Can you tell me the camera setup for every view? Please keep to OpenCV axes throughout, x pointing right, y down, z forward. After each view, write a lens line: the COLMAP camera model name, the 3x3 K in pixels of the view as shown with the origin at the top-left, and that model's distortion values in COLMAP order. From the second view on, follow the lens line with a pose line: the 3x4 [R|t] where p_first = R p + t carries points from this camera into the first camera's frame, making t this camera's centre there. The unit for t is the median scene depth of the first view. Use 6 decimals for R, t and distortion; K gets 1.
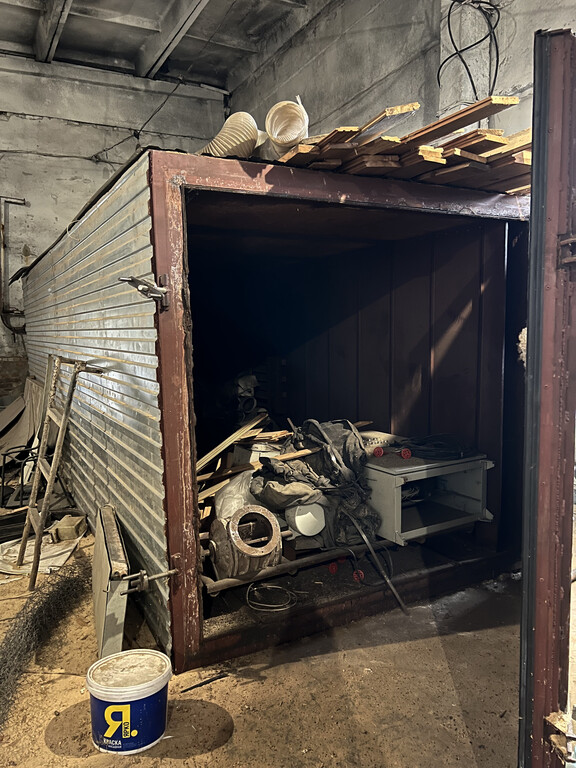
lens RADIAL K [[581.0, 0, 289.2], [0, 581.0, 392.3], [0, 0, 1]] dist [0.043548, -0.056733]
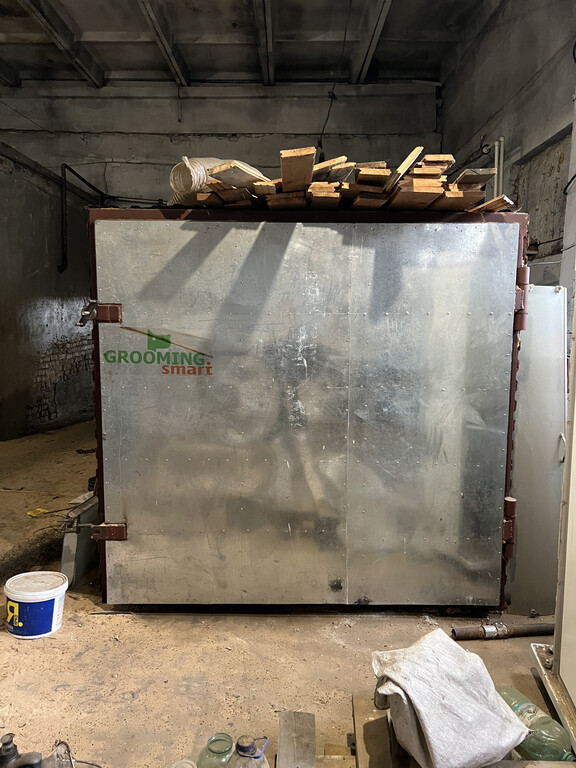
lens RADIAL K [[581.0, 0, 281.6], [0, 581.0, 386.4], [0, 0, 1]] dist [0.043548, -0.056733]
pose [[0.875103, 0.091029, -0.475299, 0.342509], [-0.082409, 0.995835, 0.038993, -0.040373], [0.476869, 0.005046, 0.878960, 0.013812]]
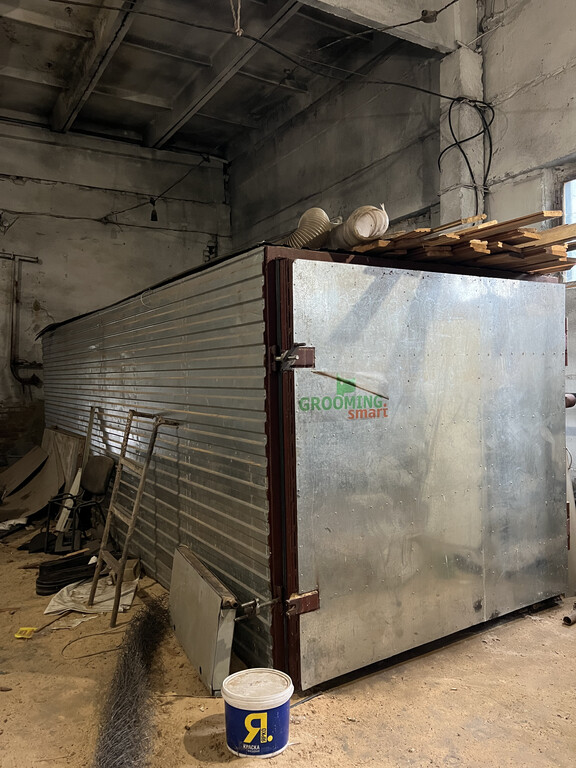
lens RADIAL K [[581.0, 0, 284.8], [0, 581.0, 388.1], [0, 0, 1]] dist [0.043548, -0.056733]
pose [[0.998607, -0.001476, 0.052749, -0.109078], [0.006051, 0.996220, -0.086661, -0.003839], [-0.052422, 0.086859, 0.994840, -0.081070]]
